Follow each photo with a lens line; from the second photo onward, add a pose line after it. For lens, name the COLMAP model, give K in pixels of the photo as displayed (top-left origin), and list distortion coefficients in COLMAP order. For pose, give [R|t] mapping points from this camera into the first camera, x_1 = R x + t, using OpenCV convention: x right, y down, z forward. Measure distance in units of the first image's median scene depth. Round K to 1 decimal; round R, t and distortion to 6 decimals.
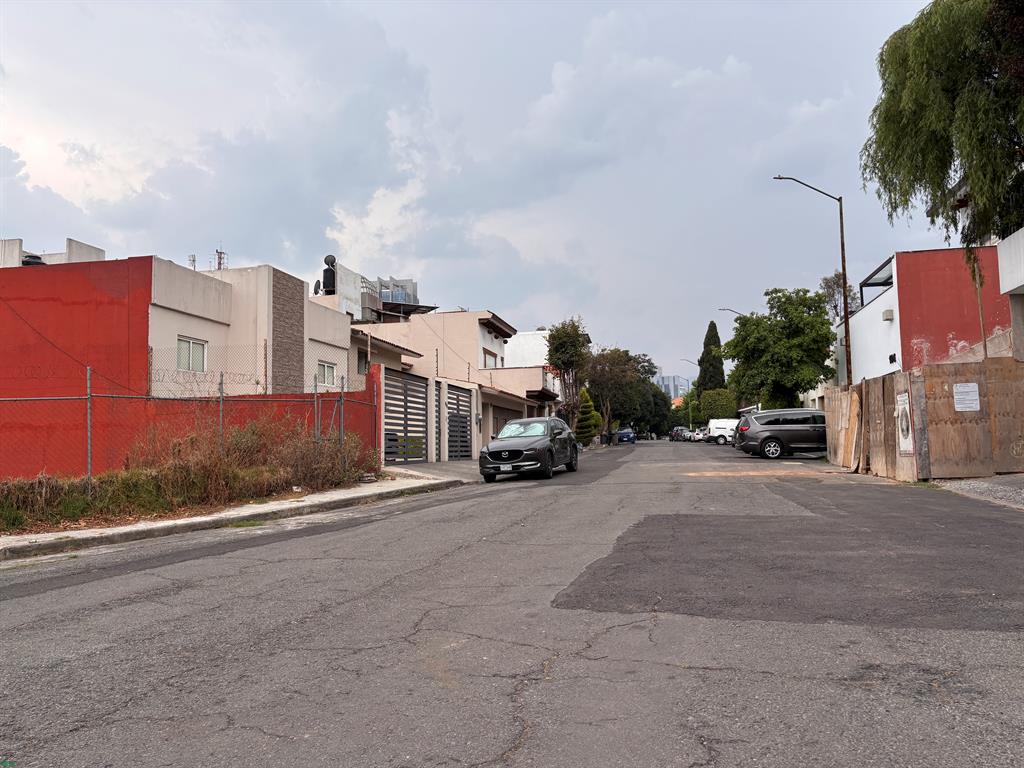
lens RADIAL K [[765.2, 0, 513.8], [0, 765.2, 386.4], [0, 0, 1]] dist [0.042738, -0.032757]
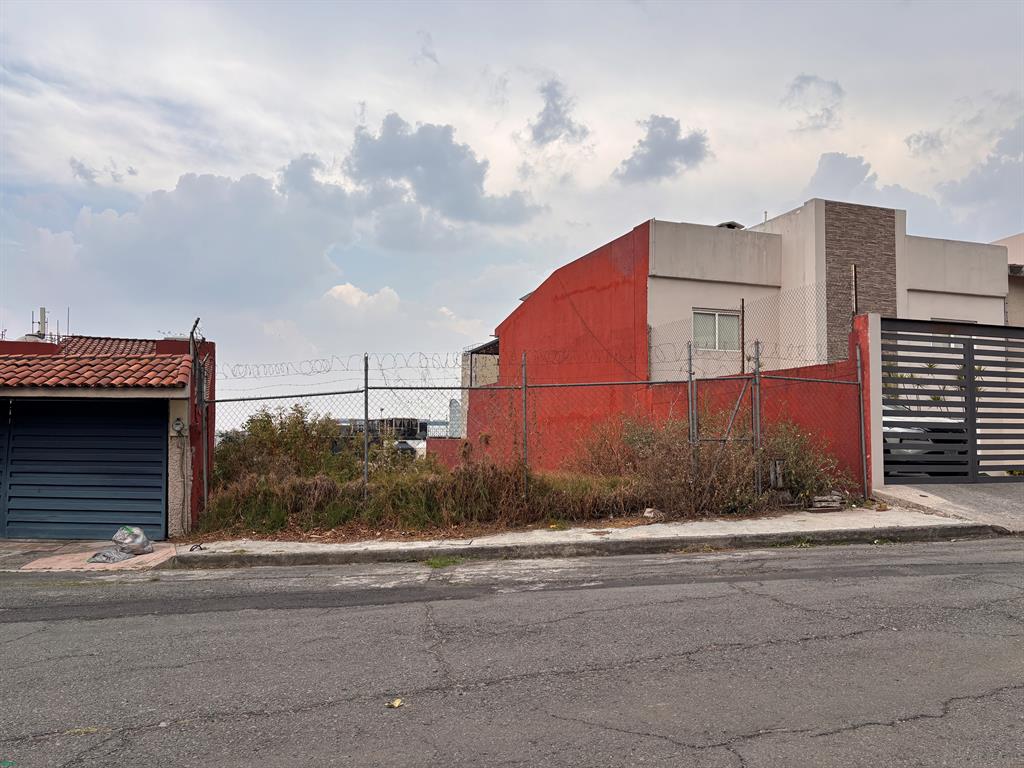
lens RADIAL K [[765.2, 0, 515.3], [0, 765.2, 381.2], [0, 0, 1]] dist [0.042738, -0.032757]
pose [[0.529526, -0.044326, -0.847135, 0.186337], [0.055062, 0.998324, -0.017818, 0.018895], [0.846505, -0.037210, 0.531079, 0.440061]]
